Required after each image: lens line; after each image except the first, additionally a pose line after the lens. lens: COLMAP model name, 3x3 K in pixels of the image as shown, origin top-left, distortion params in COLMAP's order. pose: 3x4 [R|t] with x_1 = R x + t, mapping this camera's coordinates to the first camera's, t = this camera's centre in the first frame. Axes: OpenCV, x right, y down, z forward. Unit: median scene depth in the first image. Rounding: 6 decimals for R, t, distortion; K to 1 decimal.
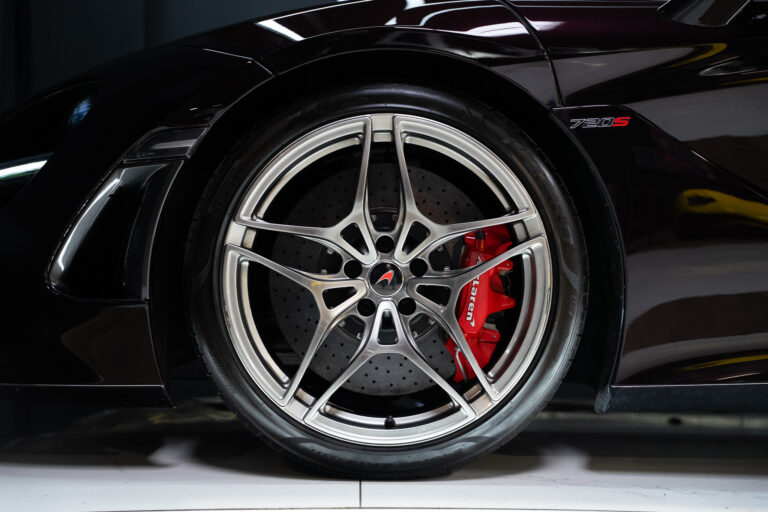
lens RADIAL K [[1073.5, 0, 384.0], [0, 1073.5, 256.0], [0, 0, 1]] dist [0.002104, 0.000065]
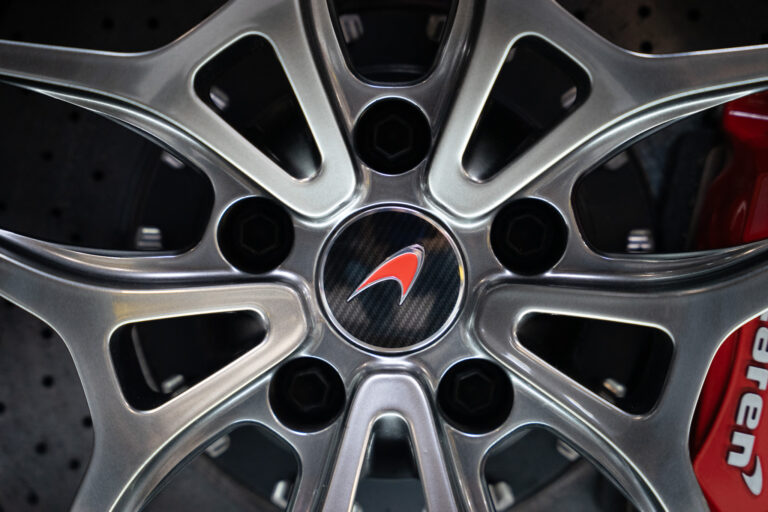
lens RADIAL K [[1544.4, 0, 384.0], [0, 1544.4, 256.0], [0, 0, 1]] dist [0.421938, 0.025577]
pose [[0.999413, 0.031185, -0.014167, 0.004925], [-0.030440, 0.998282, 0.050069, -0.001407], [0.015704, -0.049608, 0.998645, 0.659134]]
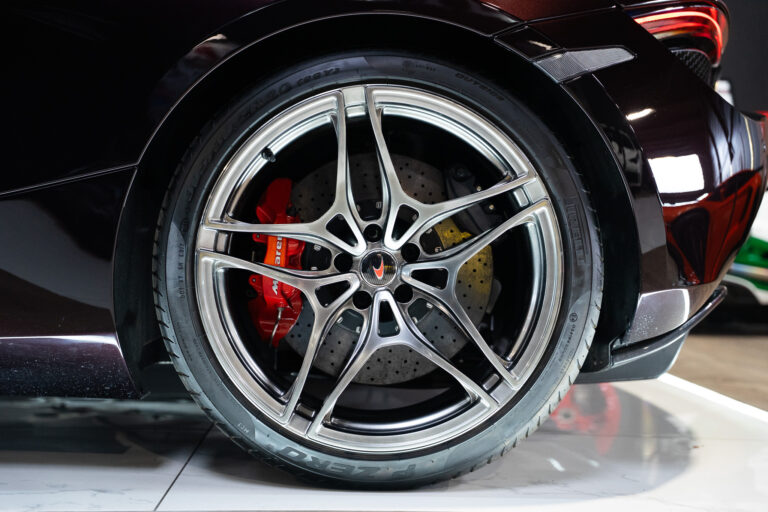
lens RADIAL K [[1008.2, 0, 384.0], [0, 1008.2, 256.0], [0, 0, 1]] dist [-0.001614, -0.000735]
pose [[0.992285, -0.123598, 0.009751, -0.000871], [0.123490, 0.992285, 0.010941, 0.000966], [-0.011028, -0.009652, 0.999893, 0.090638]]
